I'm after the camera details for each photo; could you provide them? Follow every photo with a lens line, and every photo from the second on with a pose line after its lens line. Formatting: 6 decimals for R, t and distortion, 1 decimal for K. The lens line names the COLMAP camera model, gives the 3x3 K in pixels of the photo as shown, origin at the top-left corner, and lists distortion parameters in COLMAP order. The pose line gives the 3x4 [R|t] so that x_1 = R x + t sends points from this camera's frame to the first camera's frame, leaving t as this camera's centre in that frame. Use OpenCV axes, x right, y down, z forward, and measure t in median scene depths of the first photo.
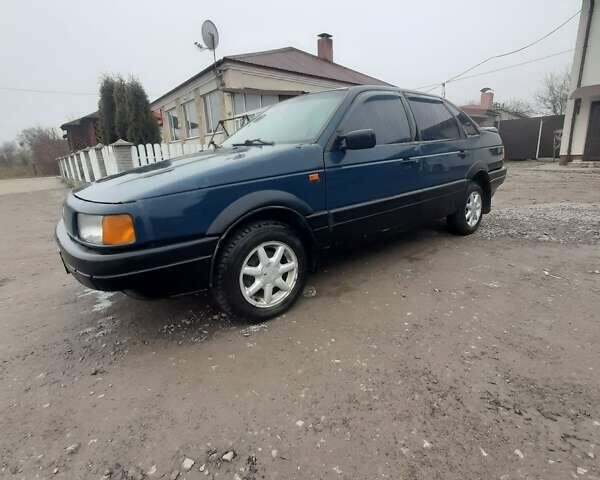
lens RADIAL K [[318.7, 0, 314.4], [0, 318.7, 240.6], [0, 0, 1]] dist [-0.006887, 0.000161]
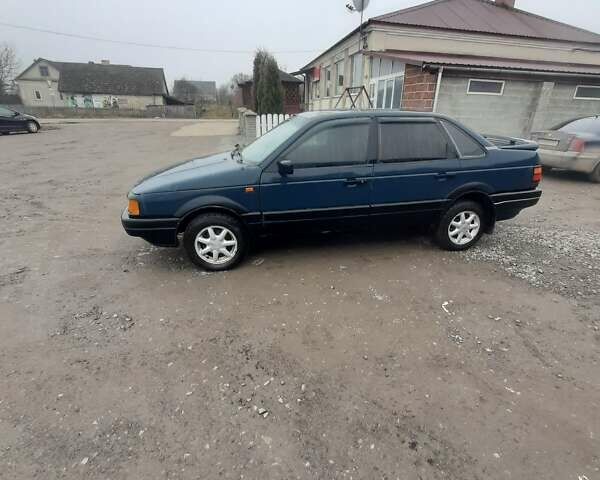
lens RADIAL K [[318.7, 0, 314.4], [0, 318.7, 240.6], [0, 0, 1]] dist [-0.006887, 0.000161]
pose [[0.870931, 0.241426, -0.428009, 0.625241], [-0.176689, 0.966592, 0.185689, -0.194053], [0.458541, -0.086097, 0.884493, -0.135691]]
